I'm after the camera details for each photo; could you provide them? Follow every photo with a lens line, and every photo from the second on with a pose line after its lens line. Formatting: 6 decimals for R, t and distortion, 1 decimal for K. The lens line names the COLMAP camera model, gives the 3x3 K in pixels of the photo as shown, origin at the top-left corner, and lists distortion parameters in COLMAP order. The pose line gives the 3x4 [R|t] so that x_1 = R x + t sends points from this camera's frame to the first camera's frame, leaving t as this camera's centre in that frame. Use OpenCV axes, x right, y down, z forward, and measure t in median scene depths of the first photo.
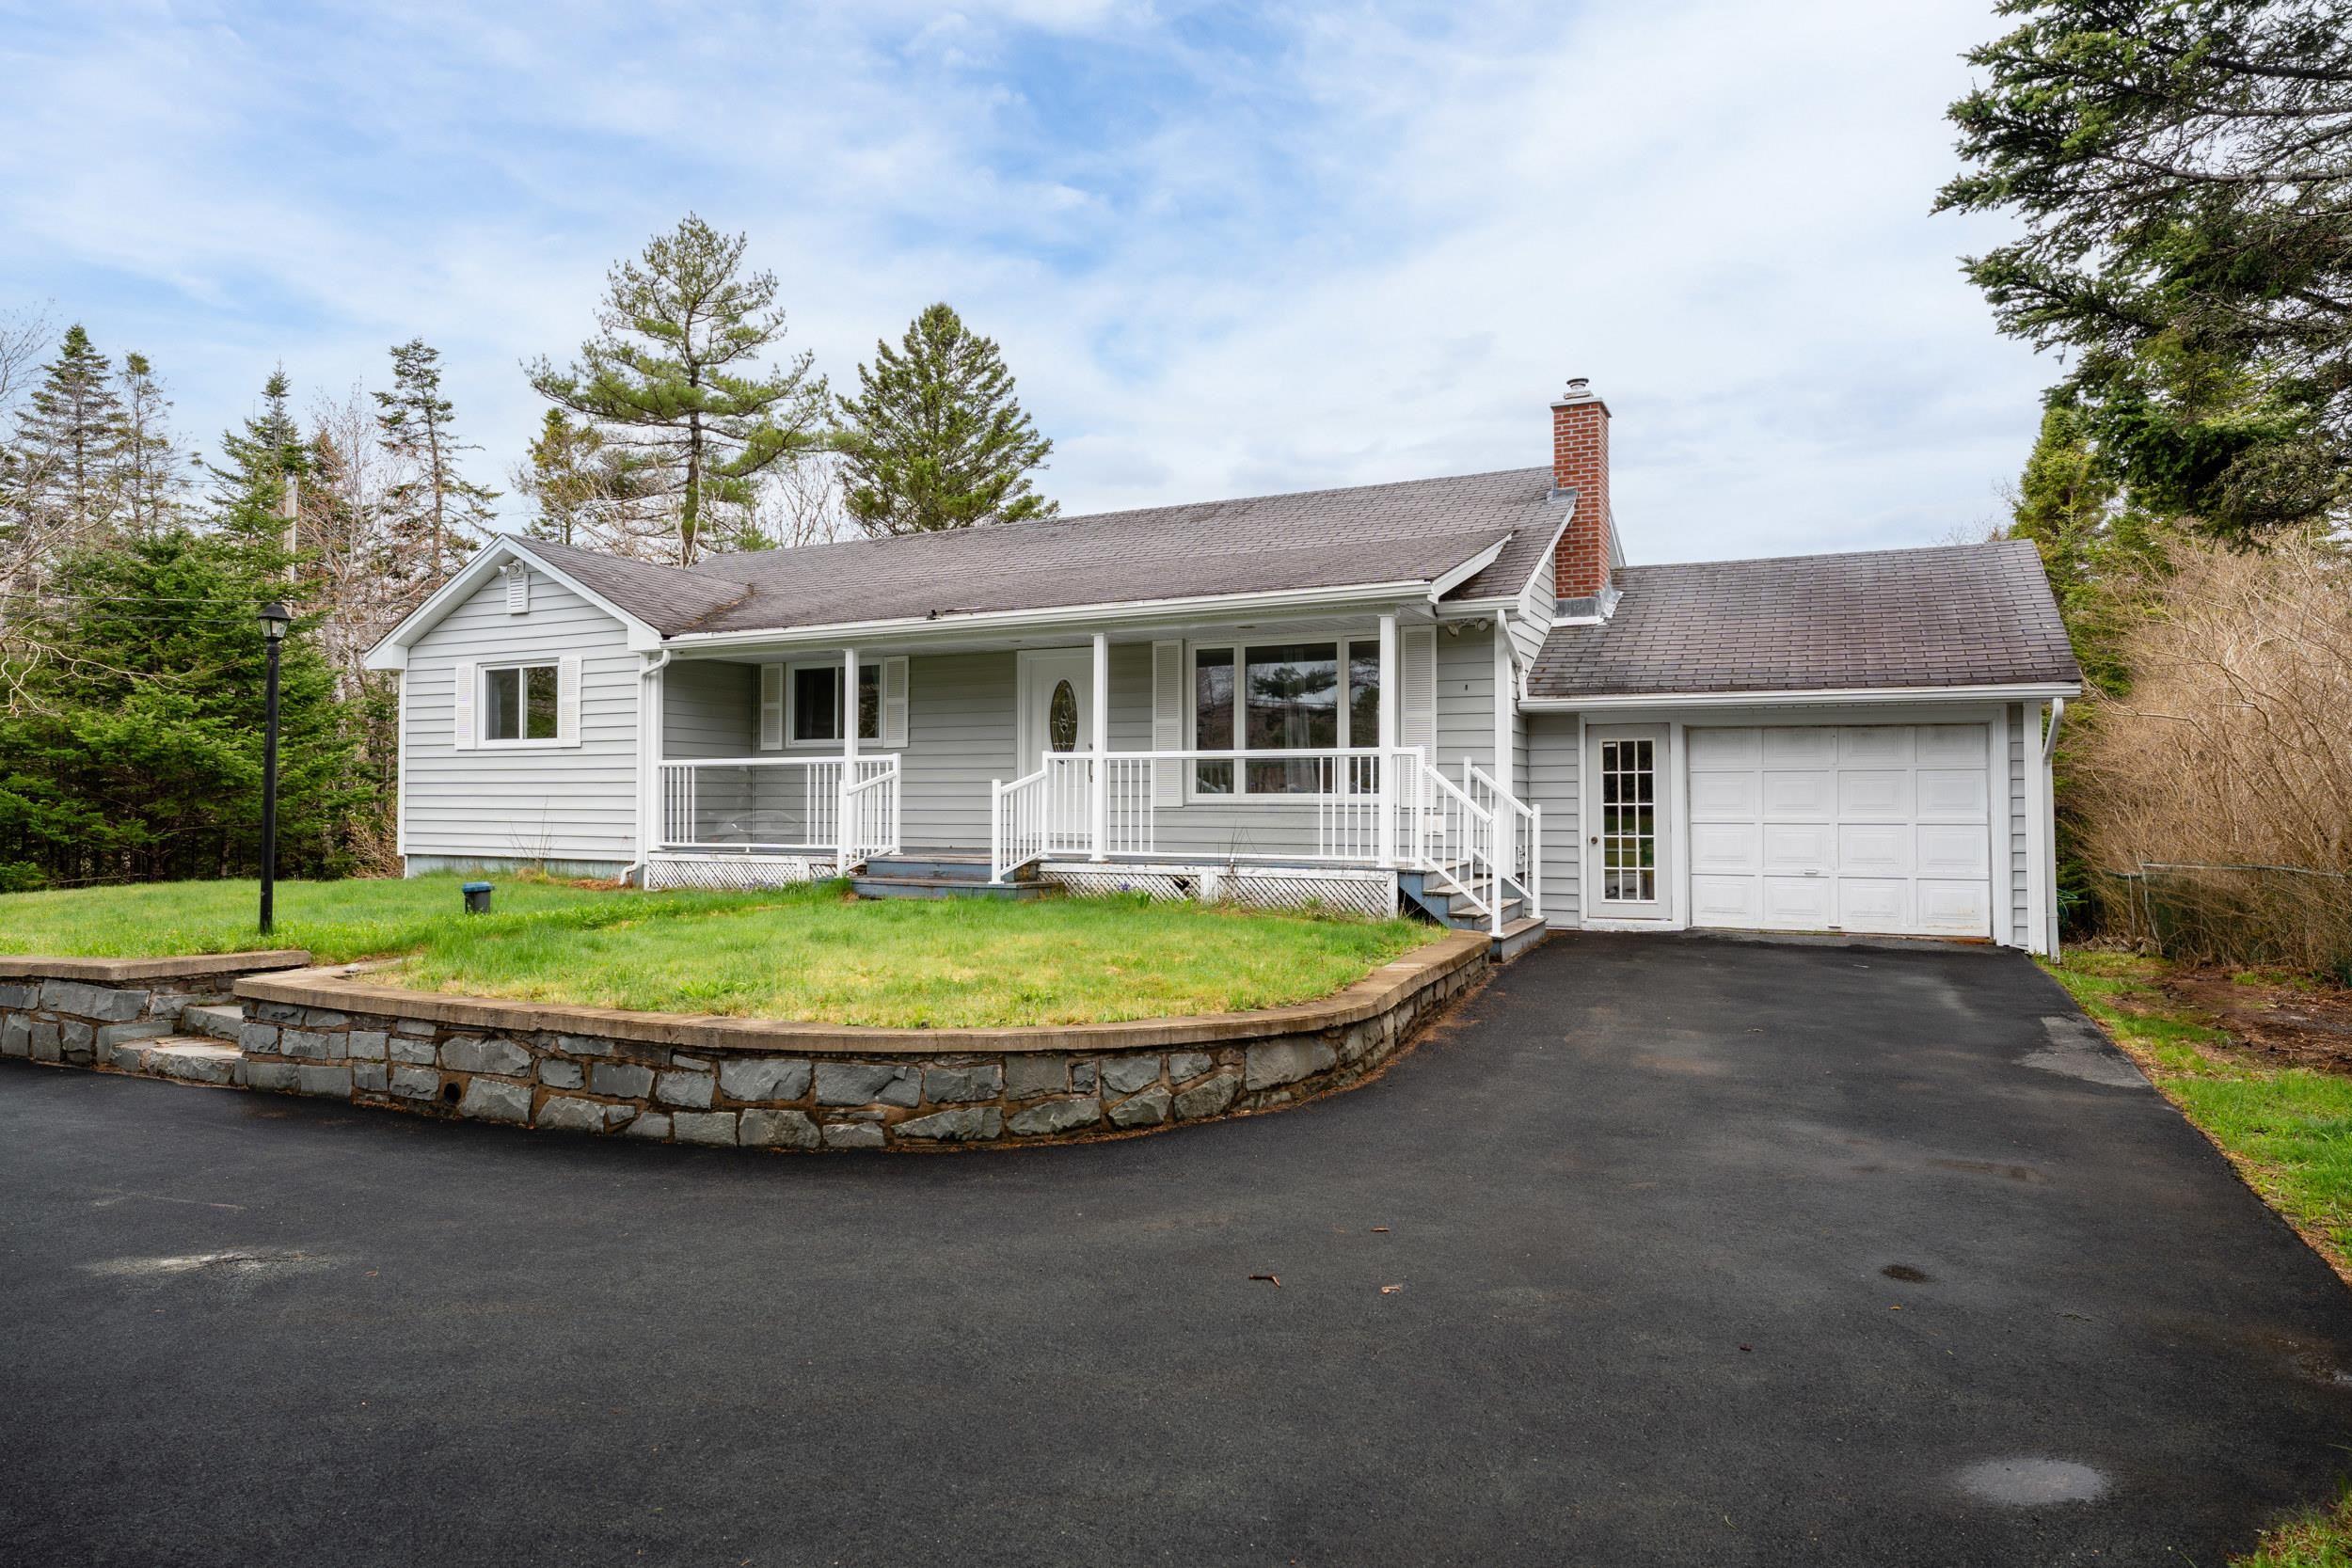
lens RADIAL K [[1415.6, 0, 1176.0], [0, 1415.6, 784.0], [0, 0, 1]] dist [0.004335, 0.001508]
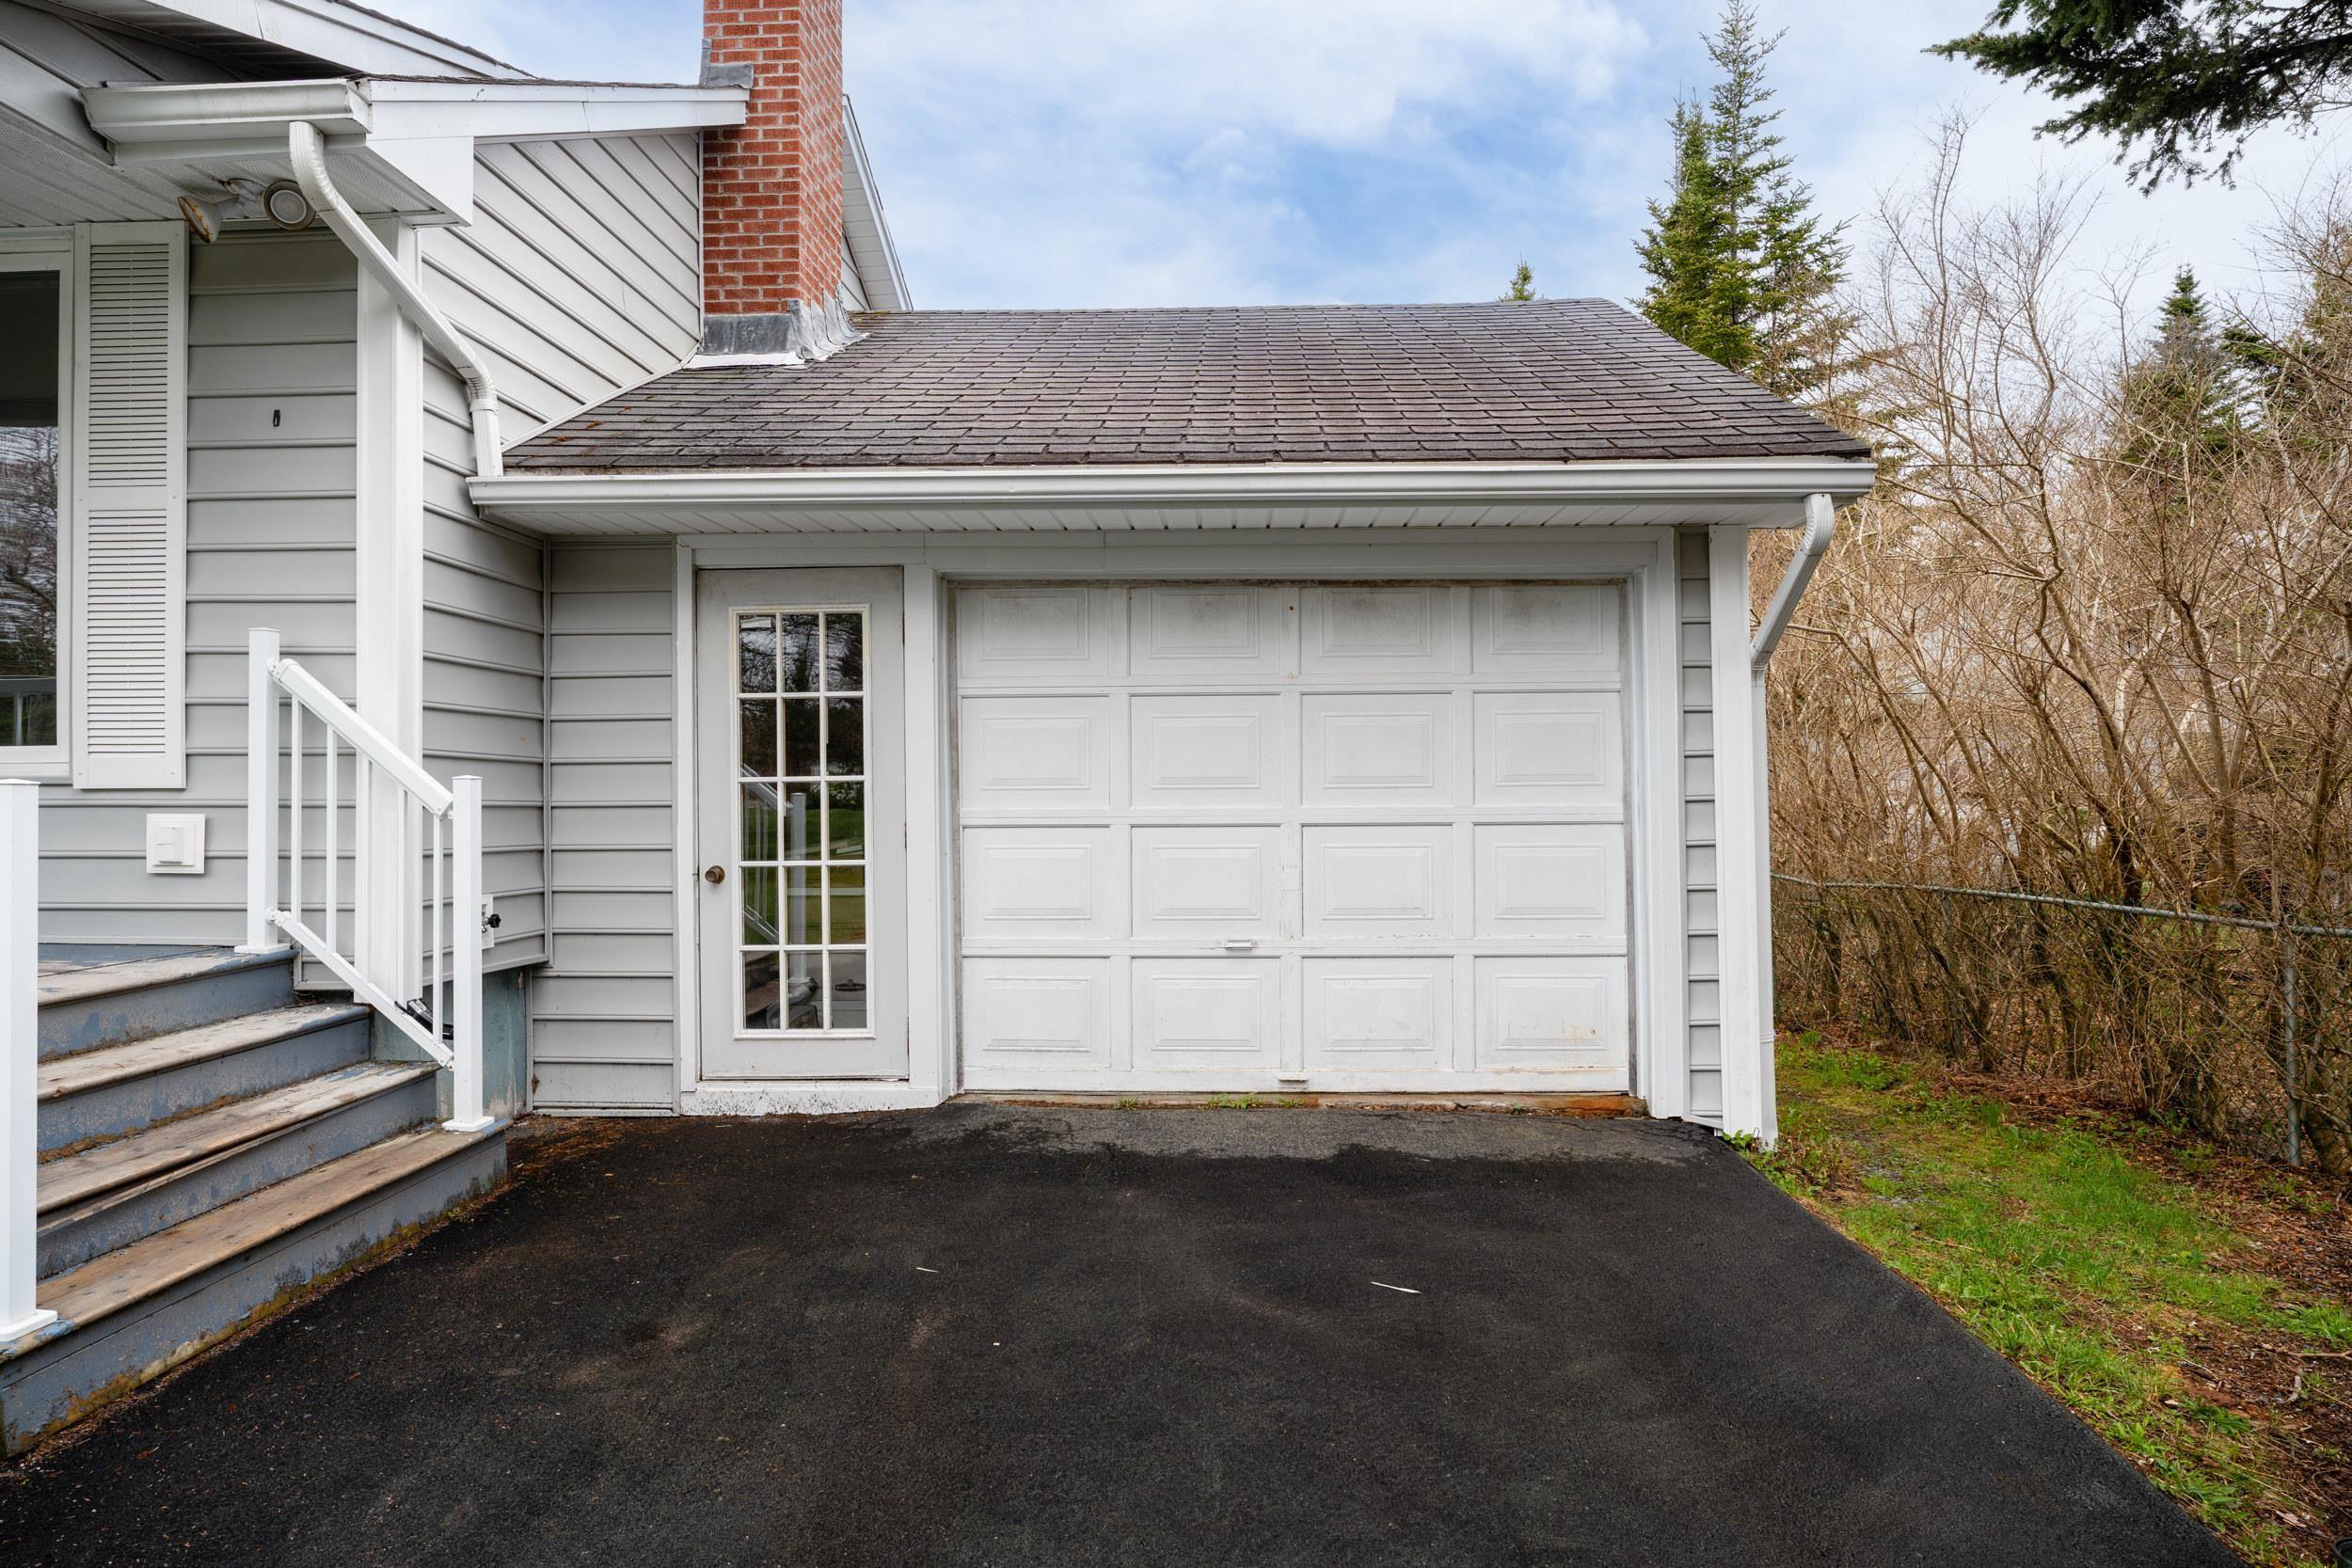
lens RADIAL K [[1361.9, 0, 1176.0], [0, 1361.9, 784.0], [0, 0, 1]] dist [-0.000733, -0.000076]
pose [[0.928724, -0.001656, 0.370768, 0.283387], [0.001089, 0.999998, 0.001738, 0.015523], [-0.370771, -0.001211, 0.928724, 0.637266]]
